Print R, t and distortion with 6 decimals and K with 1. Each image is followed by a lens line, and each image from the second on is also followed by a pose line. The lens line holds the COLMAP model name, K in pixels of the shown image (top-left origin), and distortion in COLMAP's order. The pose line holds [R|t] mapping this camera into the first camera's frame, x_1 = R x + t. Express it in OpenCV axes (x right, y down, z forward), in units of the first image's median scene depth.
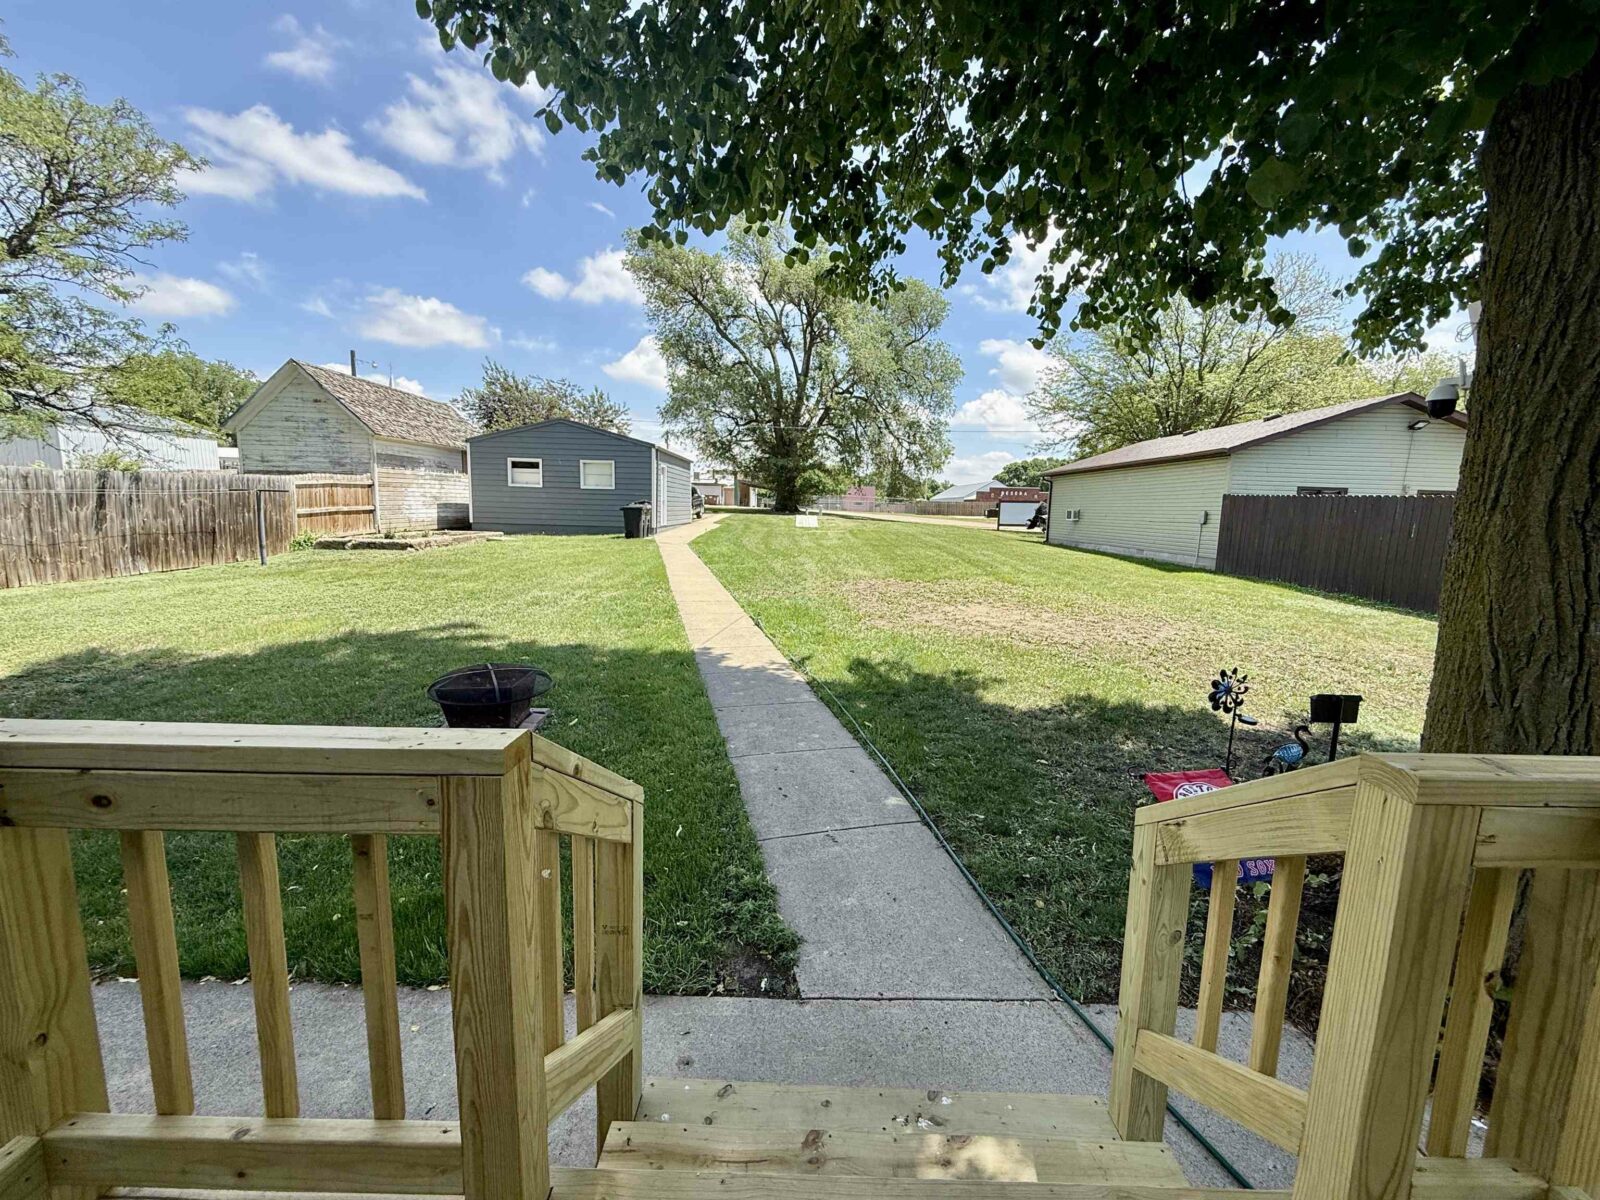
lens RADIAL K [[641.3, 0, 802.7], [0, 641.3, 603.0], [0, 0, 1]] dist [0.003566, 0.000150]
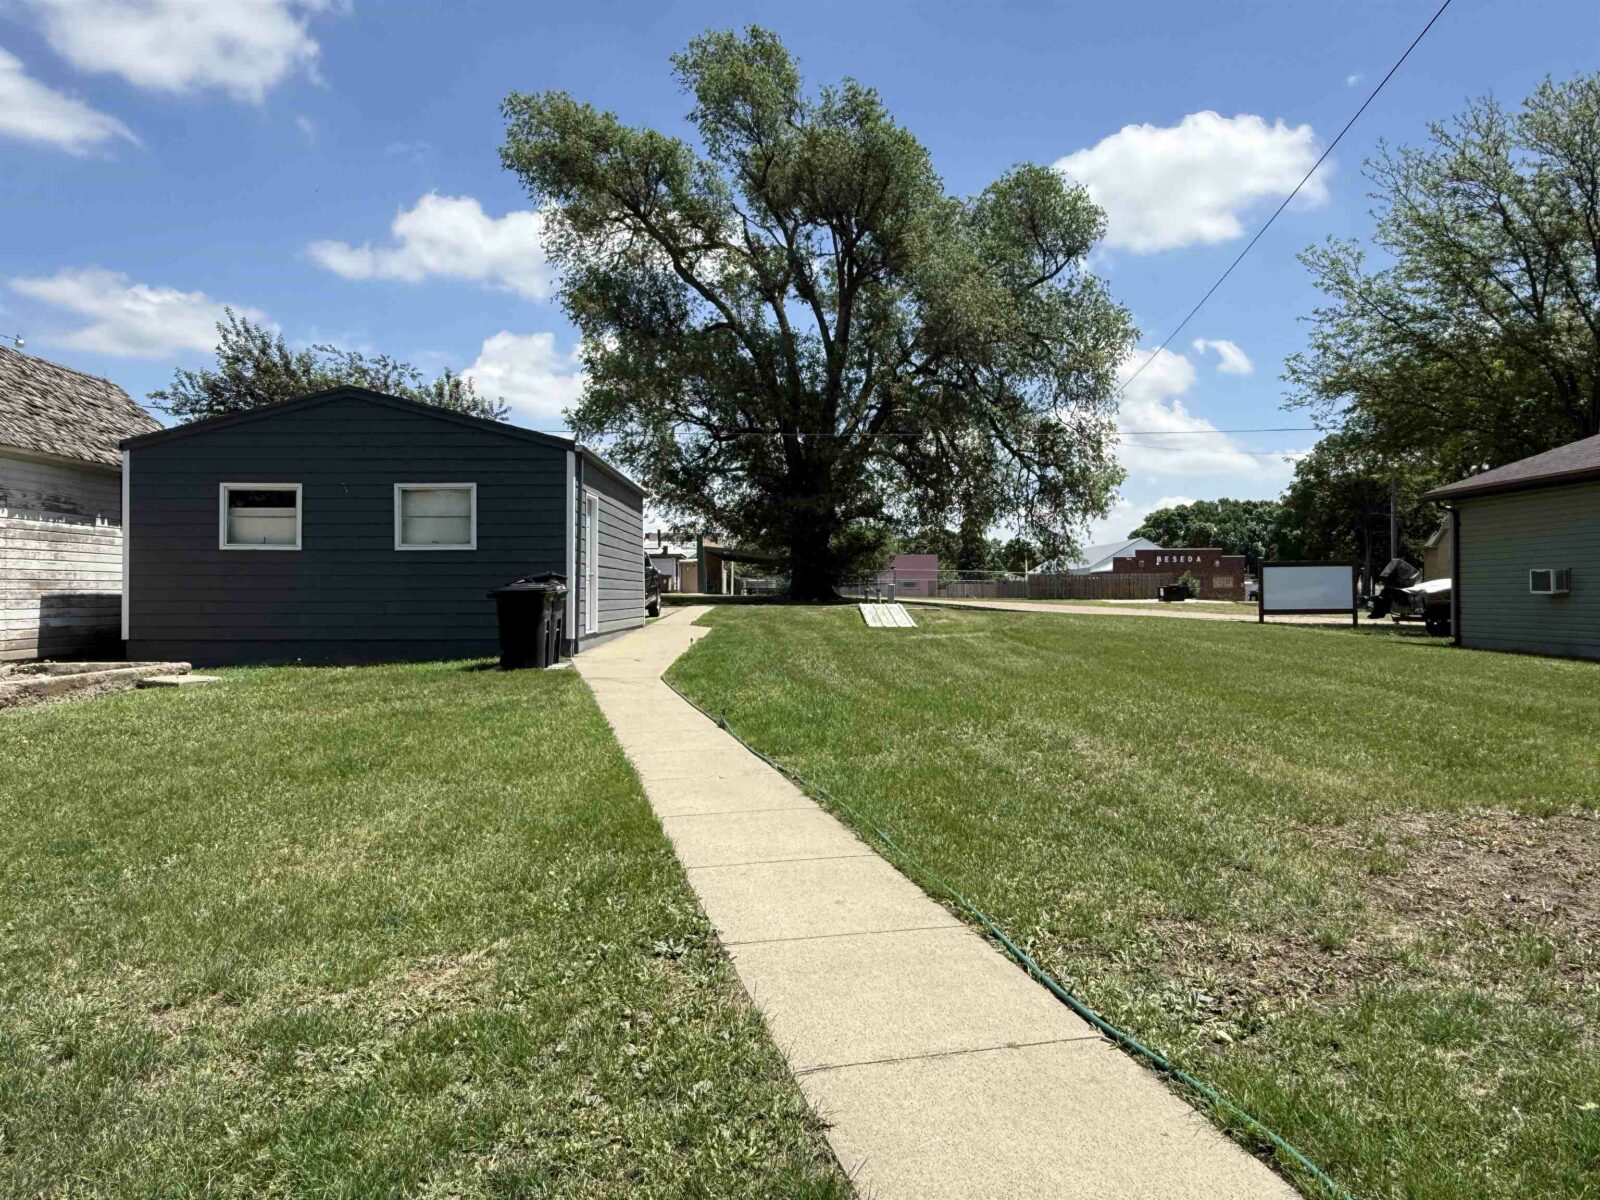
lens RADIAL K [[1071.7, 0, 800.2], [0, 1071.7, 597.7], [0, 0, 1]] dist [0.008741, 0.002493]
pose [[0.999575, -0.028690, 0.005254, -0.042545], [0.029149, 0.988963, -0.145269, -0.019111], [-0.001029, 0.145360, 0.989378, 0.152410]]
